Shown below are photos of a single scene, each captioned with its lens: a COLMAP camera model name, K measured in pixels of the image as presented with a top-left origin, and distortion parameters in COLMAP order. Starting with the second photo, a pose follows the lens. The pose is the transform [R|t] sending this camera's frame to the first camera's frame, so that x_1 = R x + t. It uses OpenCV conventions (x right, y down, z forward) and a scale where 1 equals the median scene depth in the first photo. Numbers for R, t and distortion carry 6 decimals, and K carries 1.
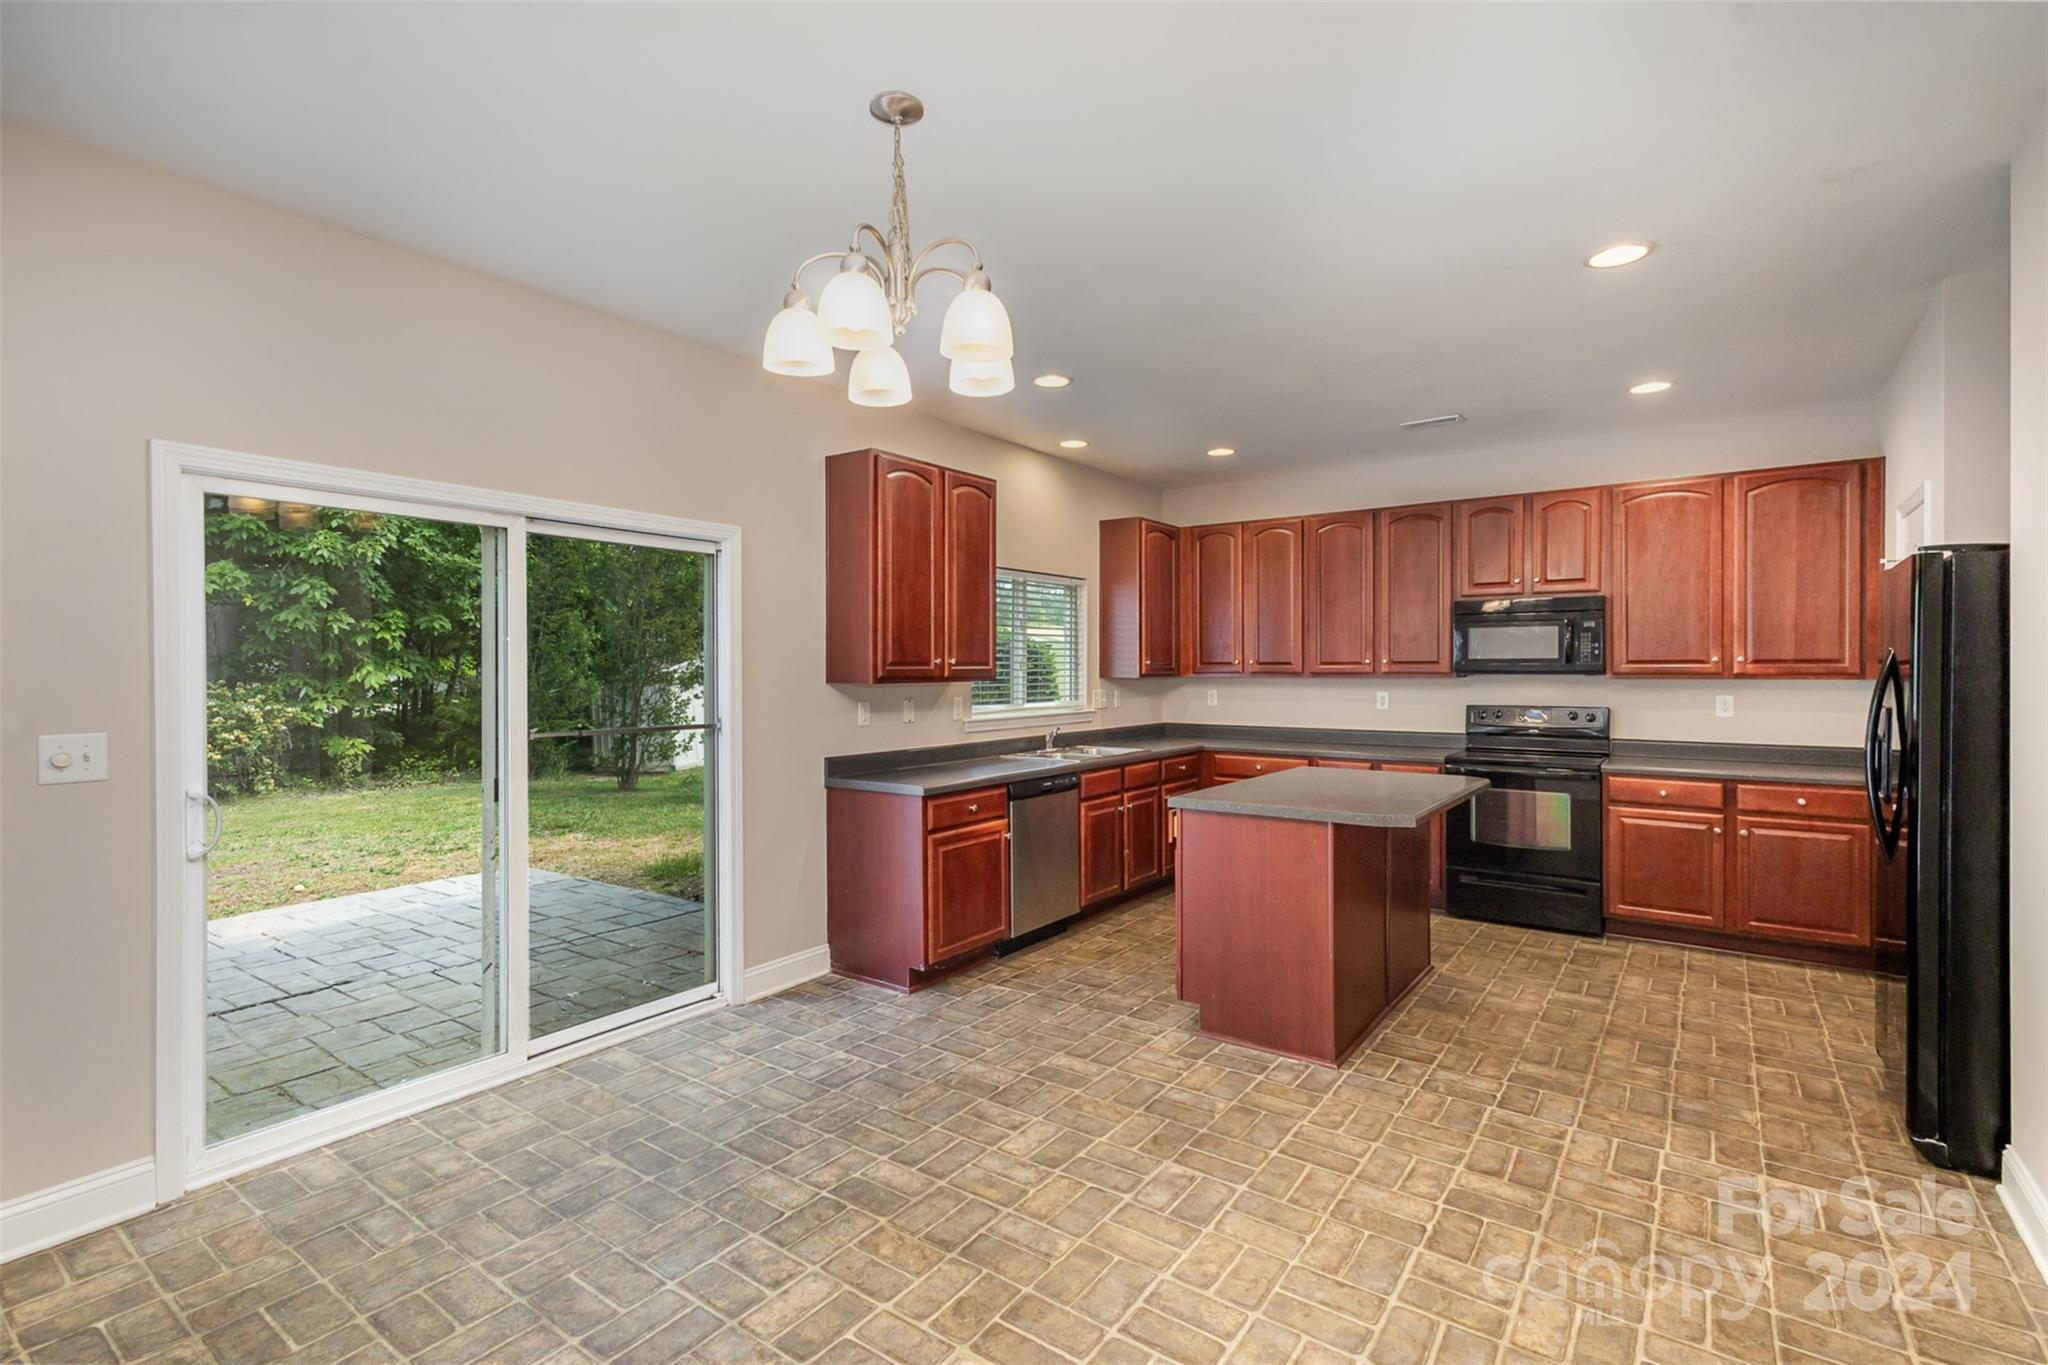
lens RADIAL K [[974.2, 0, 1029.1], [0, 974.2, 639.4], [0, 0, 1]] dist [0.019224, -0.000651]
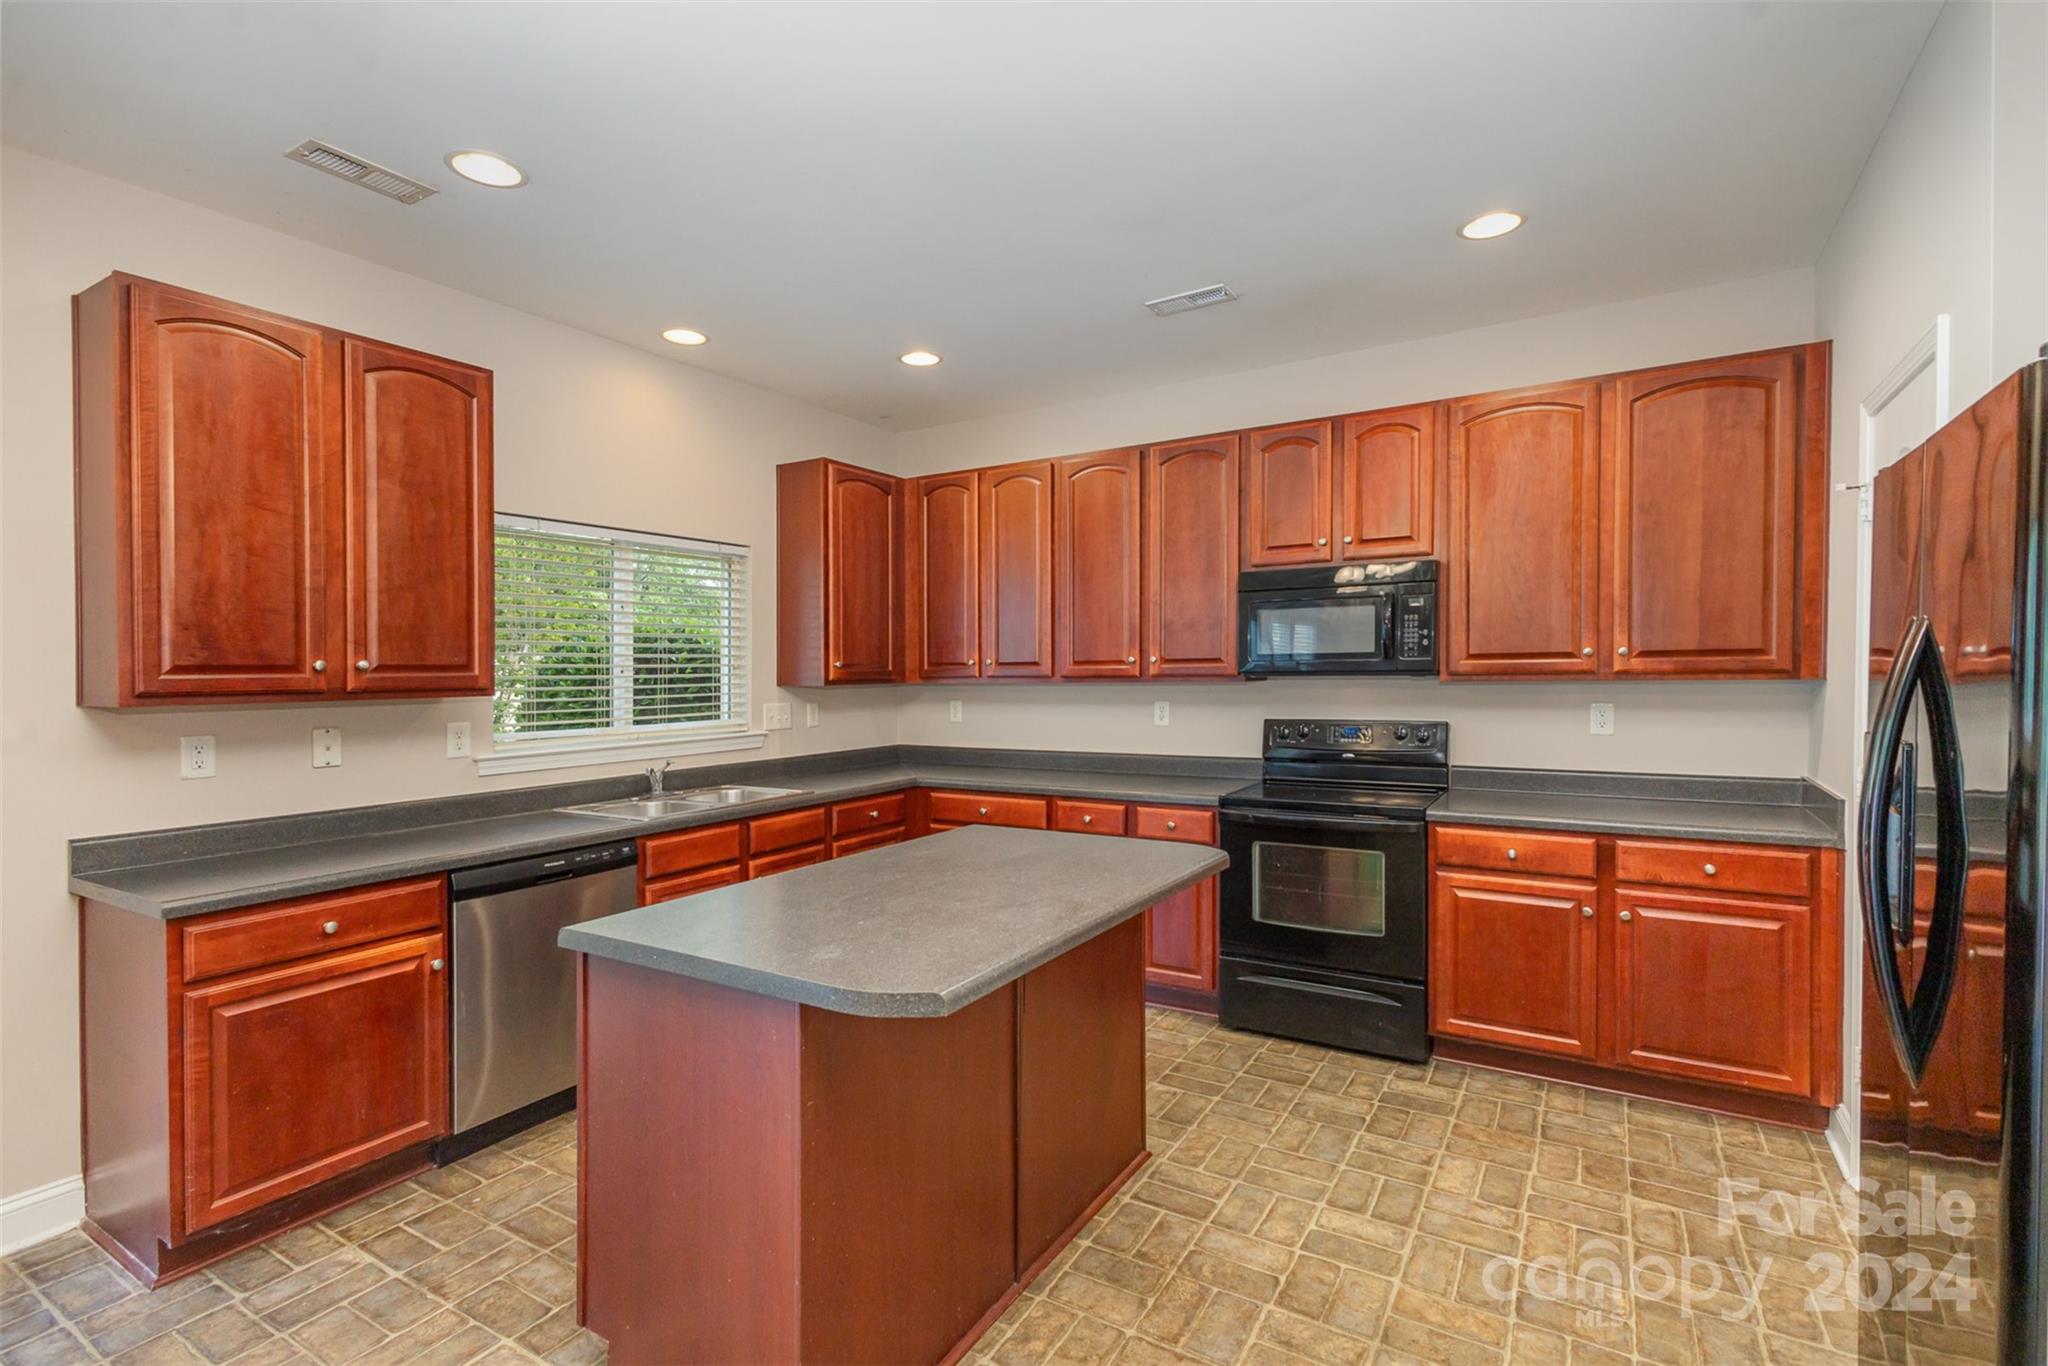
lens RADIAL K [[948.8, 0, 1031.3], [0, 948.8, 671.2], [0, 0, 1]] dist [0.003028, -0.000423]
pose [[0.996850, -0.009704, 0.078713, 0.252456], [0.007417, 0.999543, 0.029293, 0.011619], [-0.078961, -0.028616, 0.996467, 0.361369]]
